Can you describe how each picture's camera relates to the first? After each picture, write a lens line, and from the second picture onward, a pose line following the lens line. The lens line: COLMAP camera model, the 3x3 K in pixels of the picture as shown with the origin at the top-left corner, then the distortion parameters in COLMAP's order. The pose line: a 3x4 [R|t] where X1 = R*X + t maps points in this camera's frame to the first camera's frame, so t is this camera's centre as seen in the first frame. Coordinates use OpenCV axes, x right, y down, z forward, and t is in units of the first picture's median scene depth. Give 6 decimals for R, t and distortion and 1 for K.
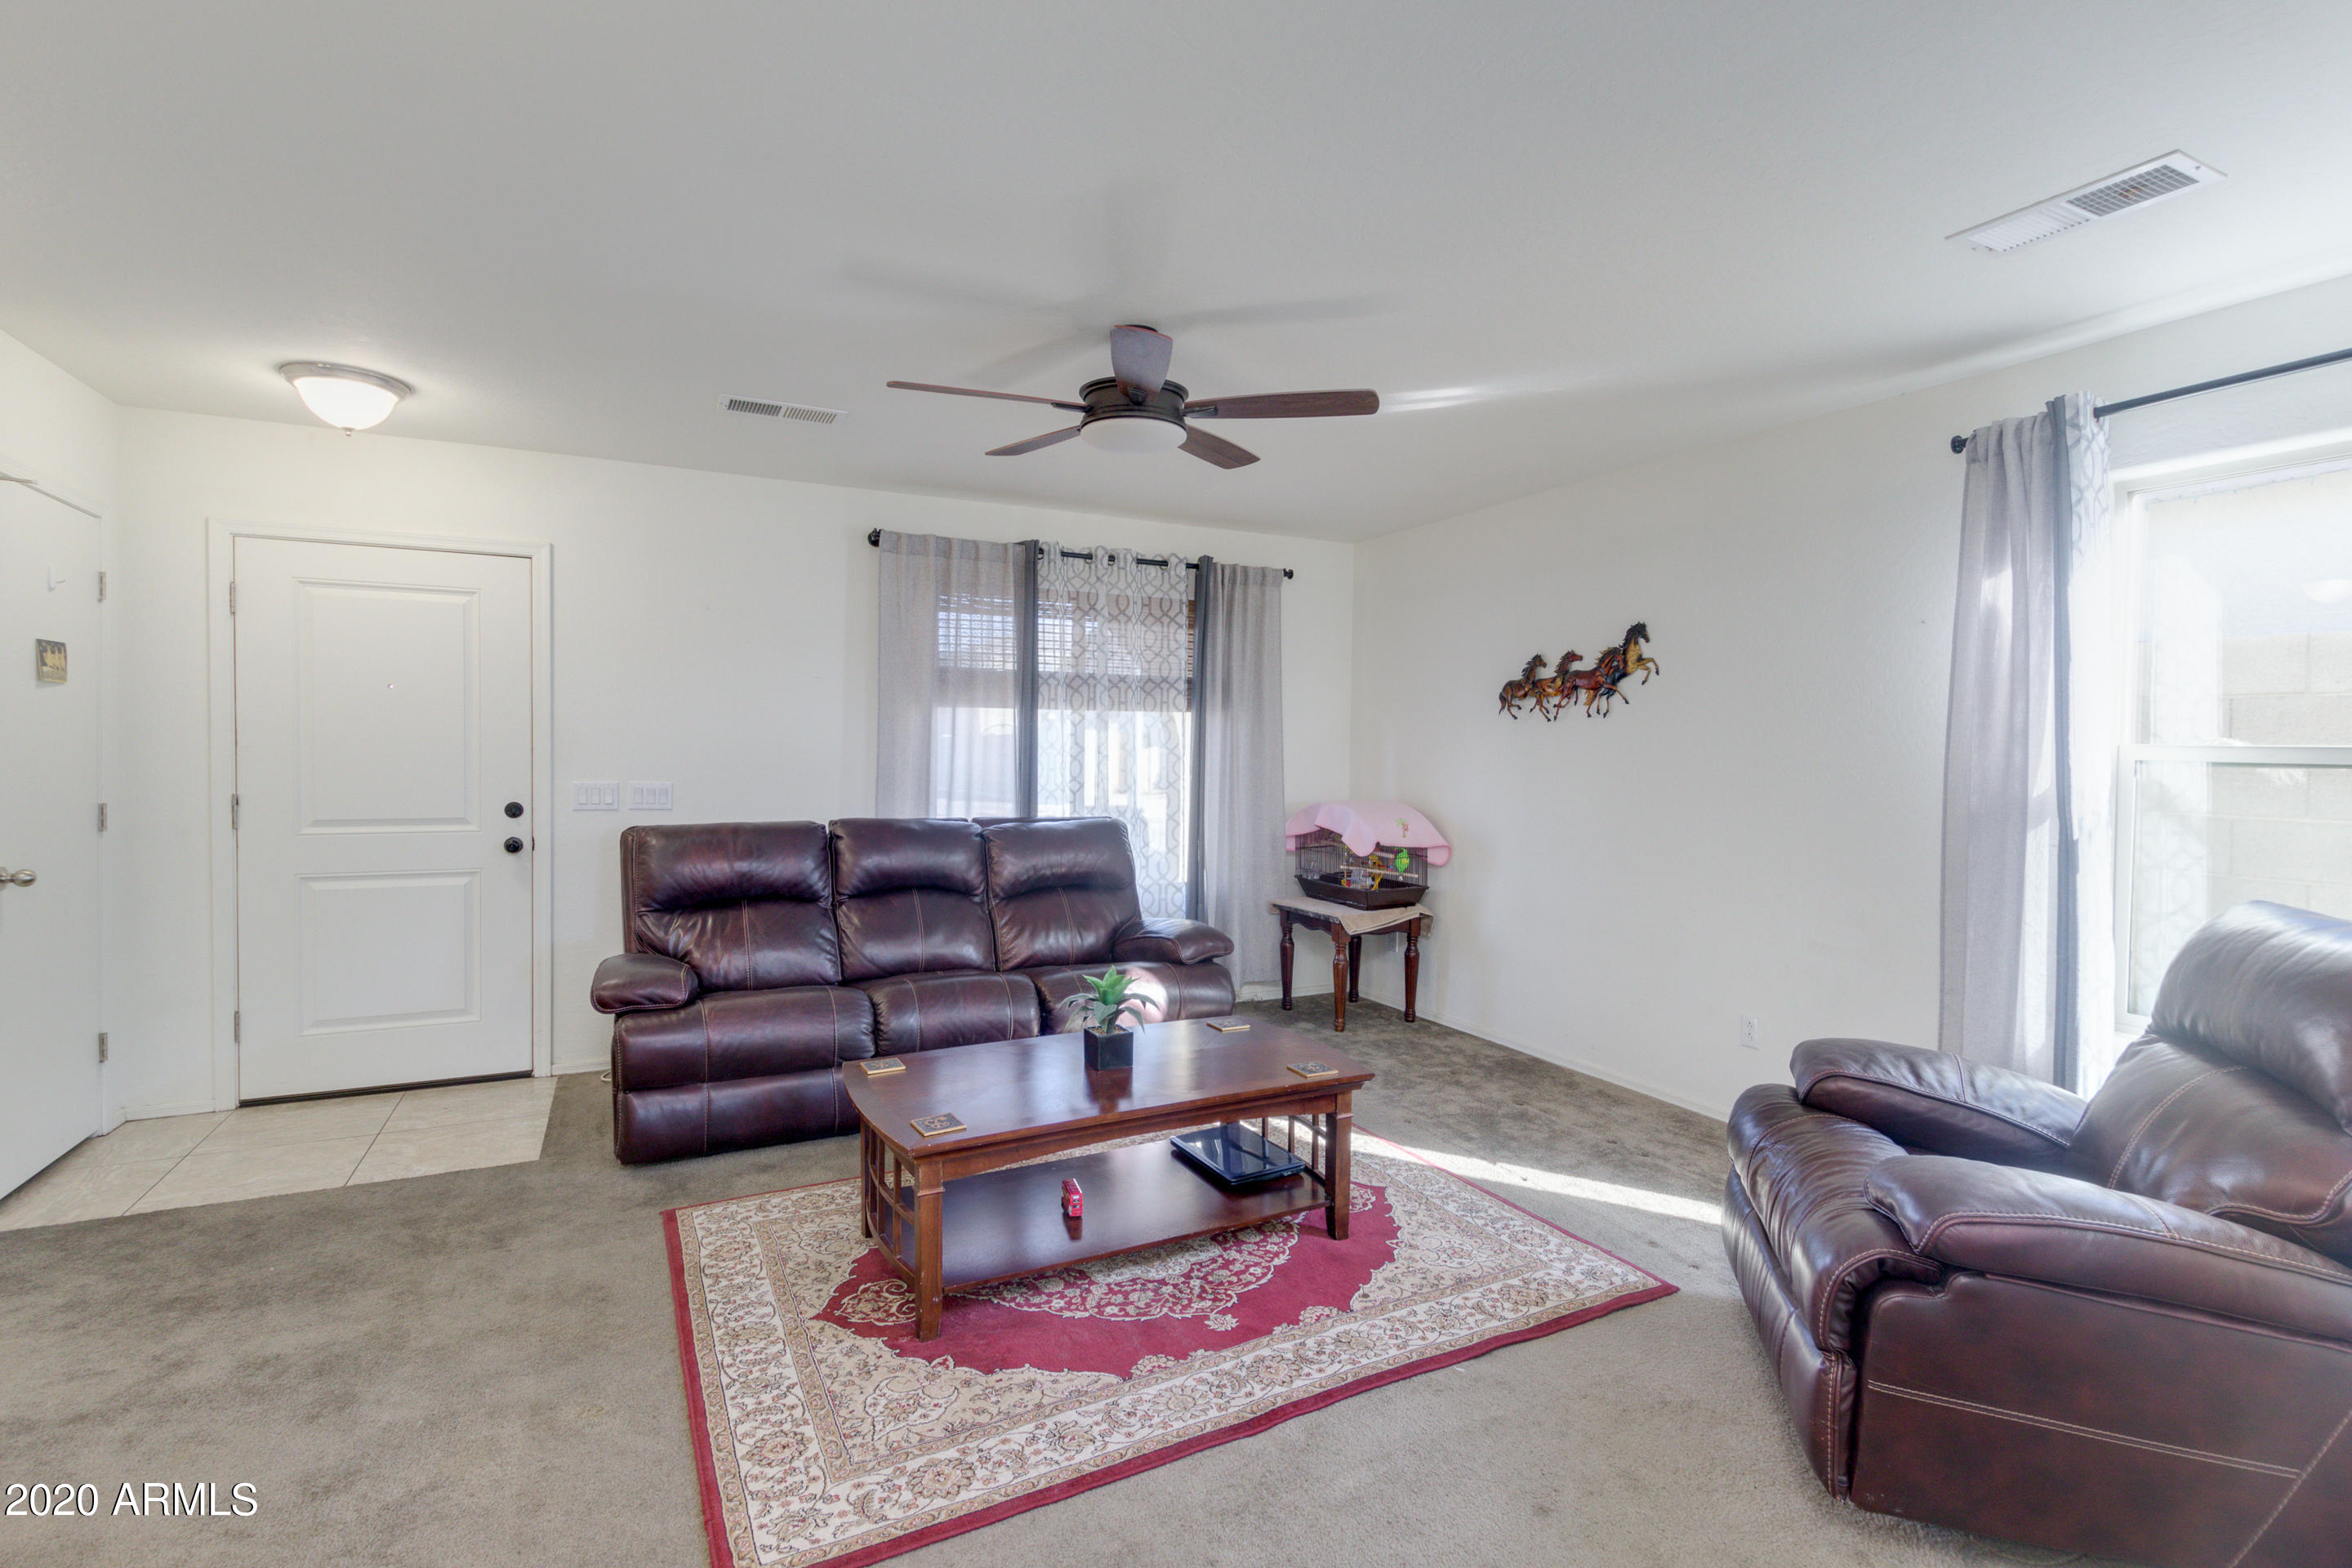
lens RADIAL K [[1104.3, 0, 1188.6], [0, 1104.3, 783.8], [0, 0, 1]] dist [-0.002374, -0.000612]
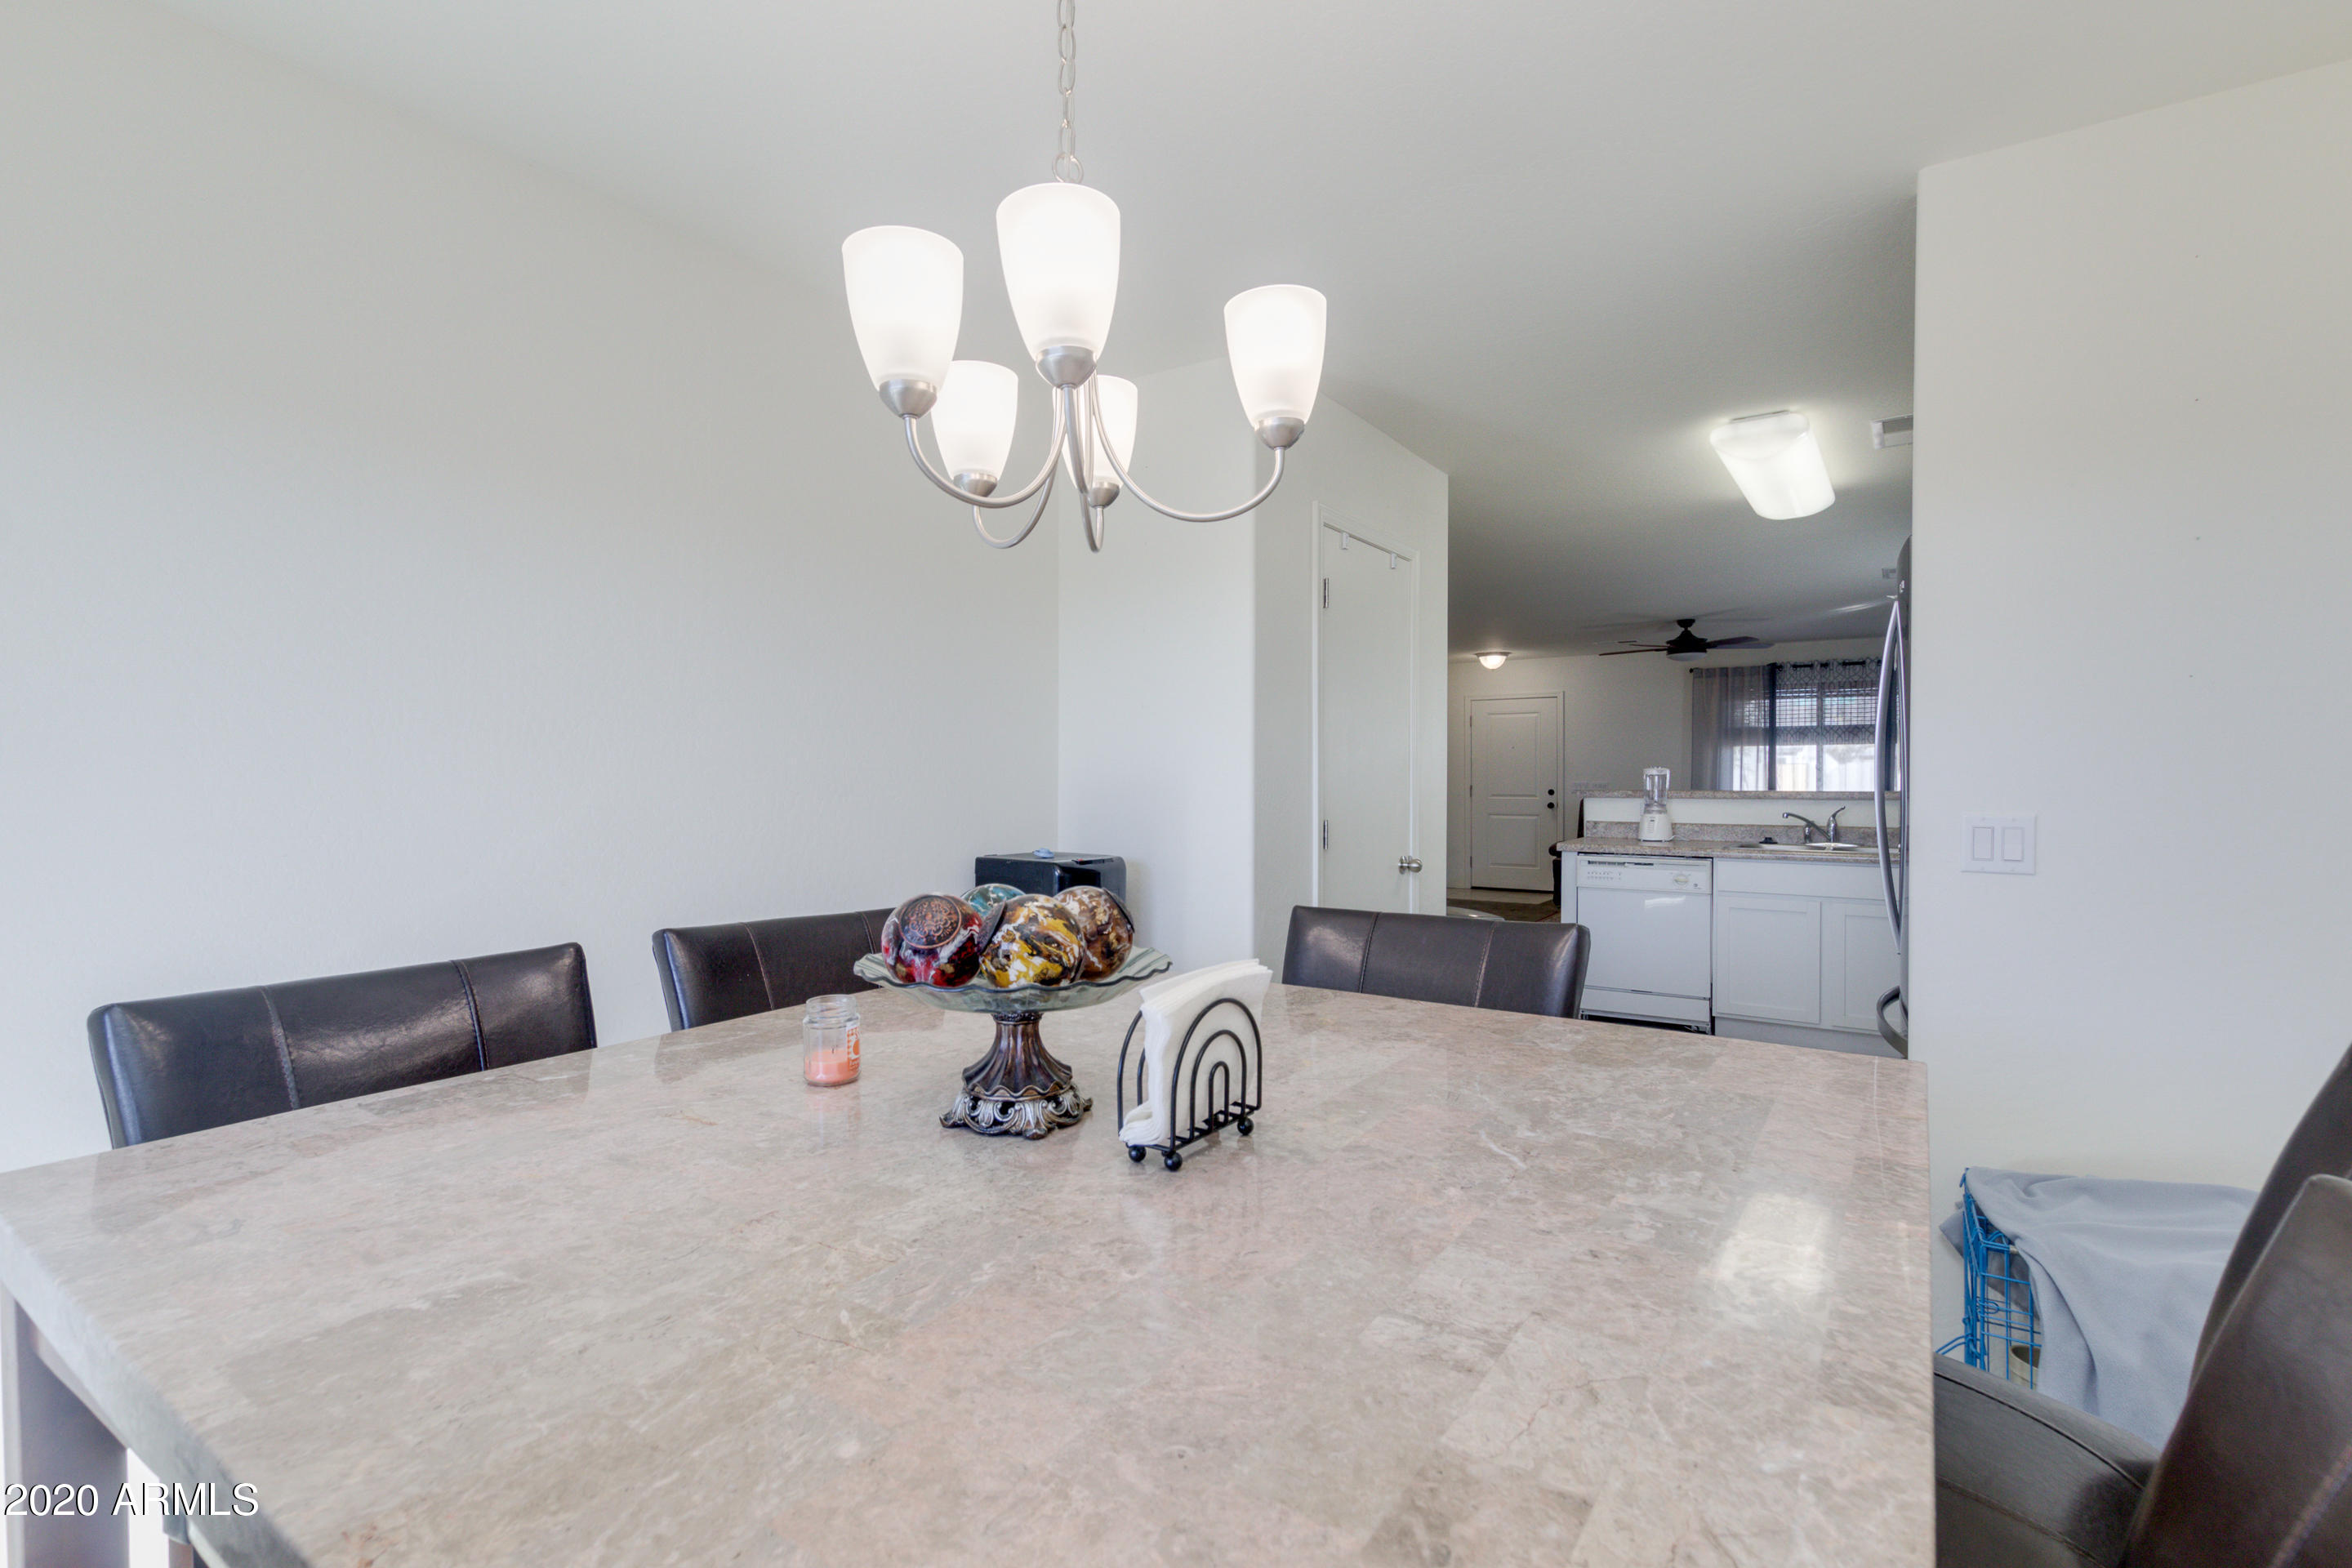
lens RADIAL K [[1072.9, 0, 1176.0], [0, 1072.9, 784.0], [0, 0, 1]] dist [0.002089, 0.000024]
pose [[0.480005, -0.003429, -0.877259, 1.136202], [-0.019781, 0.999696, -0.014731, 0.055652], [0.877043, 0.024424, 0.479791, -0.961951]]
